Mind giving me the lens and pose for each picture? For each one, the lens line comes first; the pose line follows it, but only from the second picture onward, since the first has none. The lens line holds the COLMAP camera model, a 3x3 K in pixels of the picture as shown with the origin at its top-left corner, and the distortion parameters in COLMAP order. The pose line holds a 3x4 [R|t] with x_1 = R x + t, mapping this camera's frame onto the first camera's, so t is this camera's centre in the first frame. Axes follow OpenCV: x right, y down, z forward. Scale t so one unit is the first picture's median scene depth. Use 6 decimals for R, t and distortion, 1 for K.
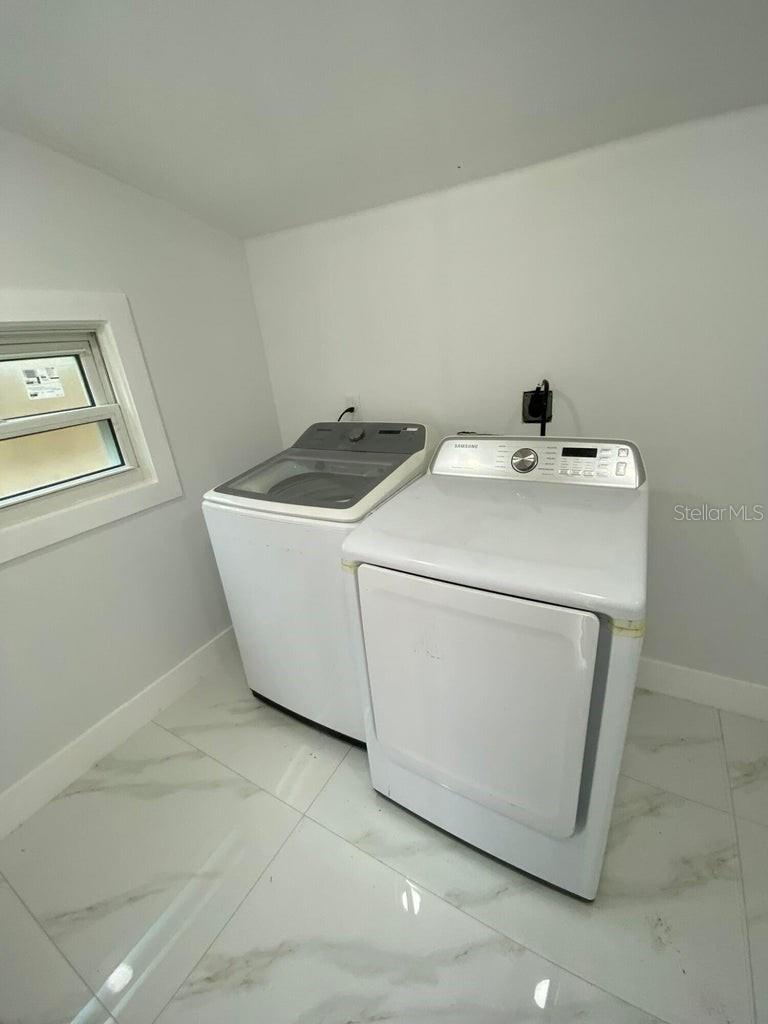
lens RADIAL K [[417.0, 0, 384.0], [0, 417.0, 512.0], [0, 0, 1]] dist [0.044613, -0.030932]
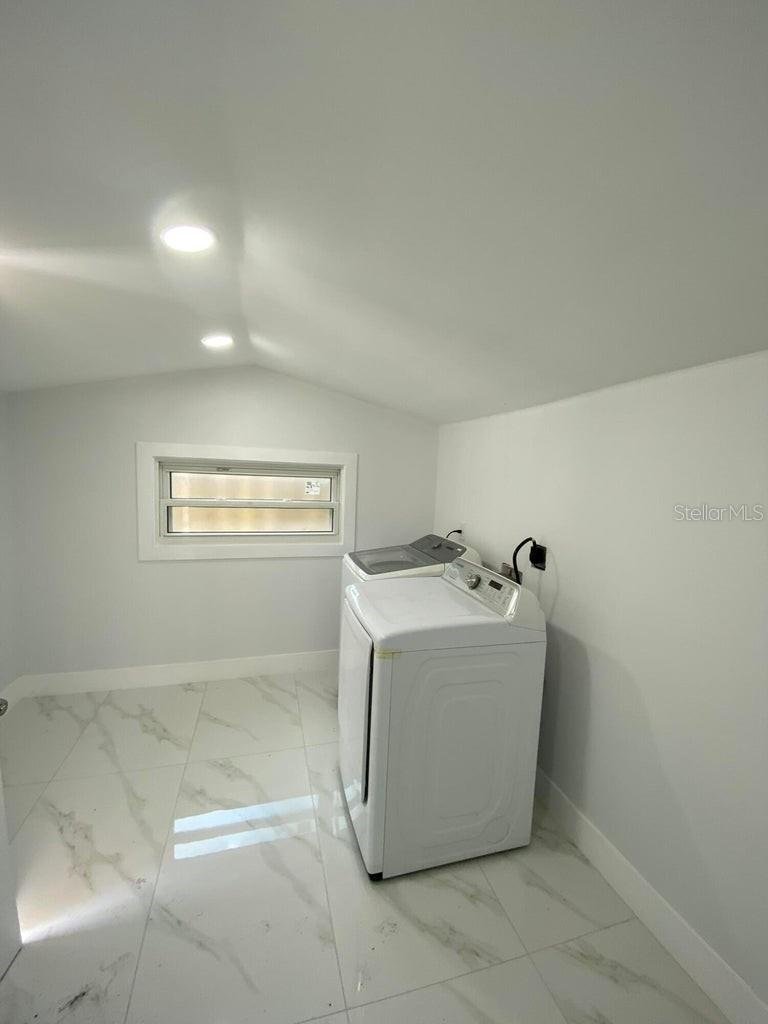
lens RADIAL K [[417.0, 0, 384.0], [0, 417.0, 512.0], [0, 0, 1]] dist [0.044613, -0.030932]
pose [[0.715693, 0.181393, -0.674448, 0.903750], [-0.349276, 0.929210, -0.120724, -0.054218], [0.604805, 0.321970, 0.728386, -0.300572]]
